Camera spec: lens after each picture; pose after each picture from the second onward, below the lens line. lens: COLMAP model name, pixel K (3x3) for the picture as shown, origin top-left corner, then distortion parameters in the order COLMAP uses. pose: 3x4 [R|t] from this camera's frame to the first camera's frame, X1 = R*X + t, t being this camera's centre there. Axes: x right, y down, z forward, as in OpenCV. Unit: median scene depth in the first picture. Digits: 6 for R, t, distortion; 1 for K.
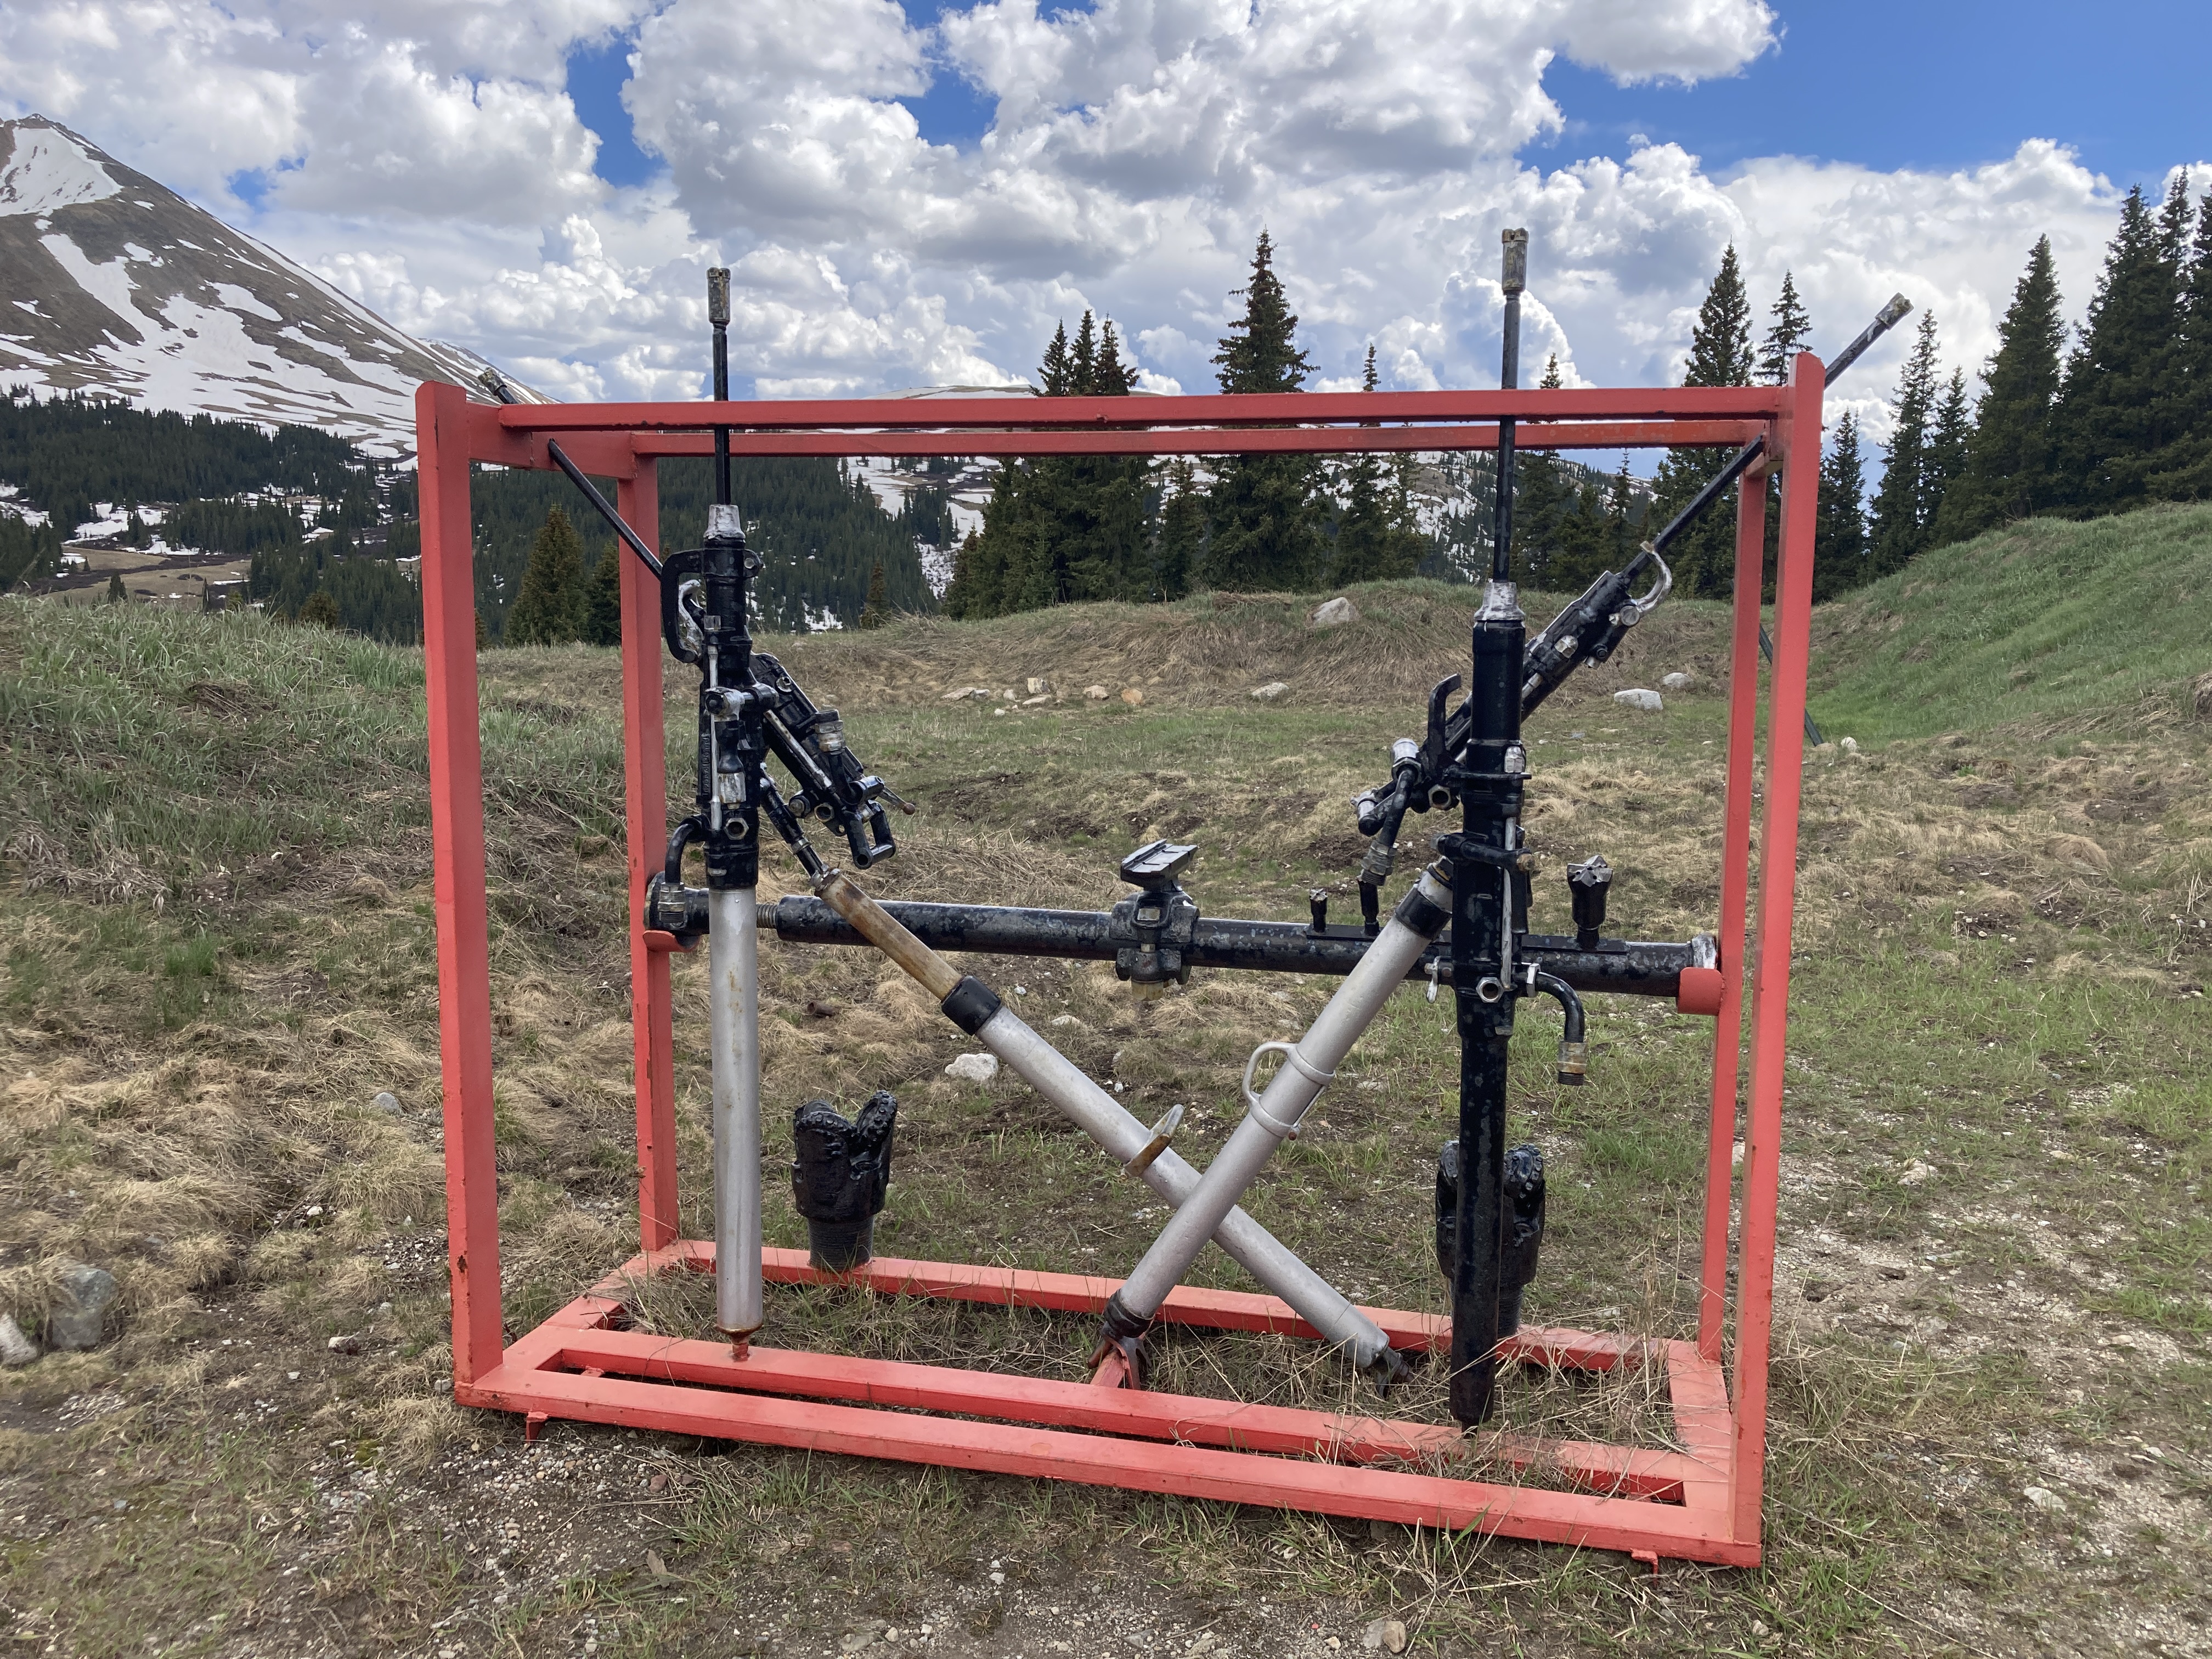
lens RADIAL K [[1772.4, 0, 1099.0], [0, 1772.4, 816.4], [0, 0, 1]] dist [0.038851, -0.045382]
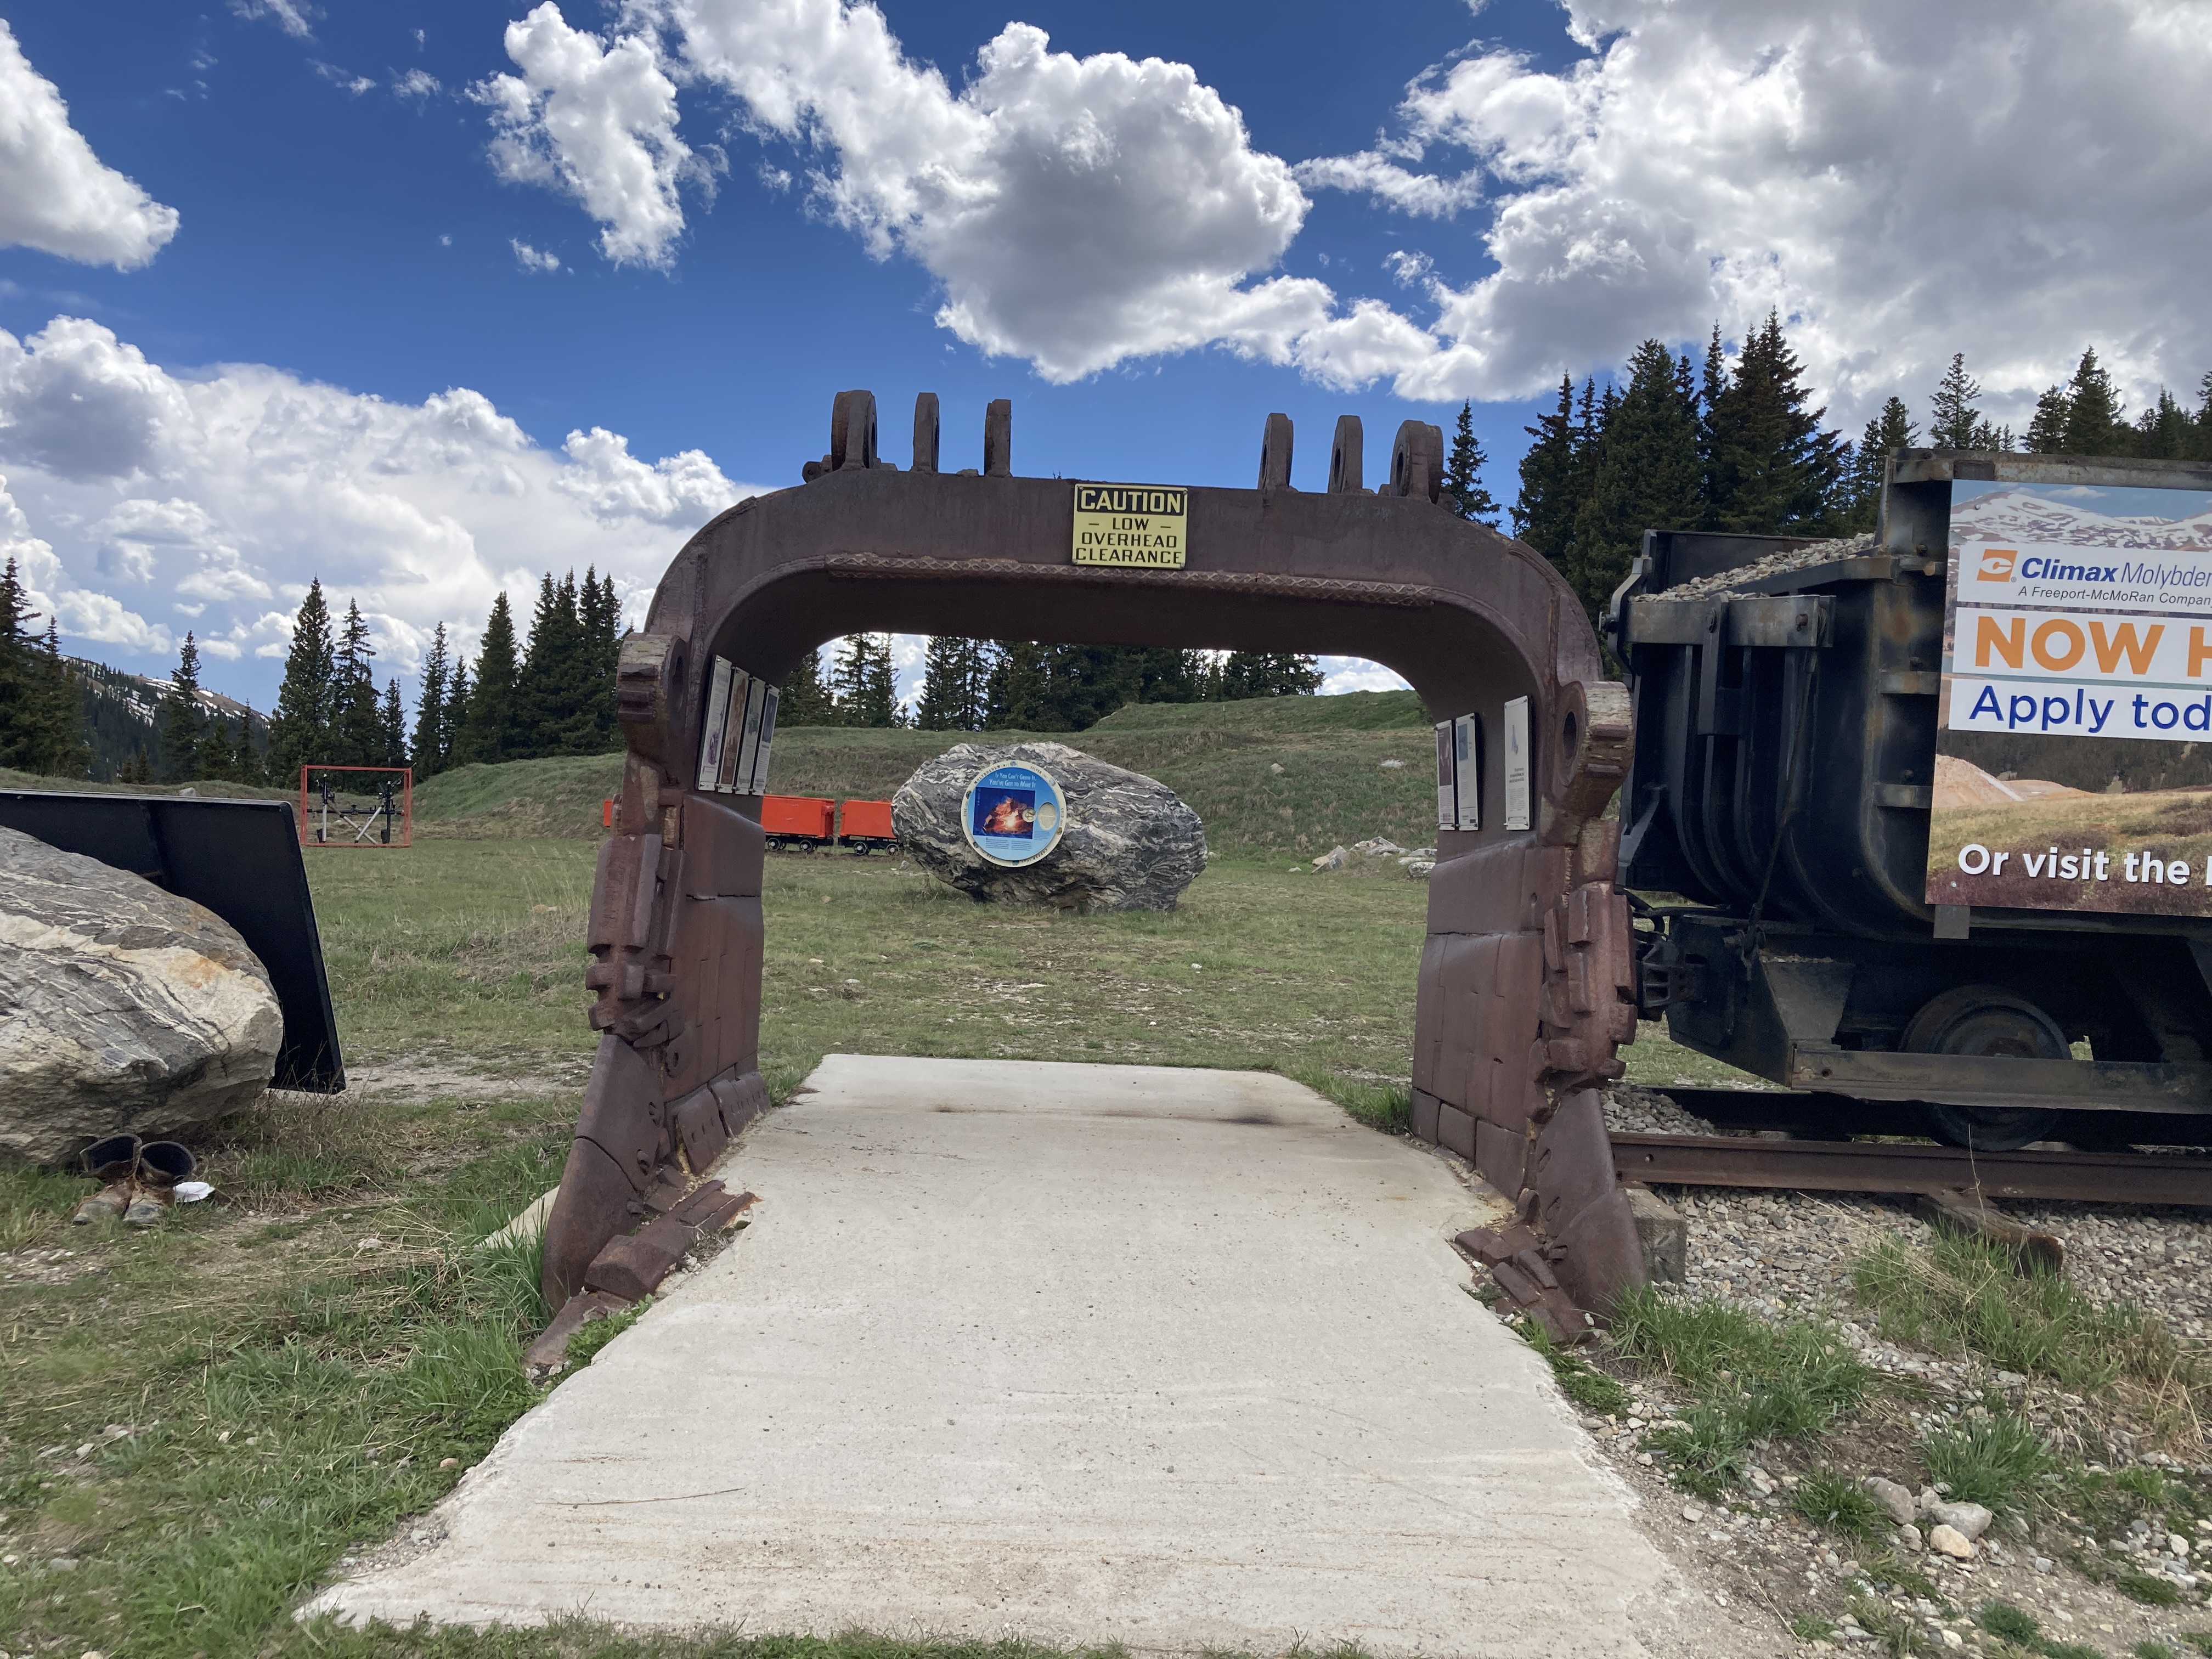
lens RADIAL K [[1772.4, 0, 1099.0], [0, 1772.4, 816.4], [0, 0, 1]] dist [0.038851, -0.045382]
pose [[0.715323, 0.005017, 0.698775, -0.254632], [0.077384, 0.993255, -0.086348, 0.081774], [-0.694496, 0.115841, 0.710110, -0.584912]]
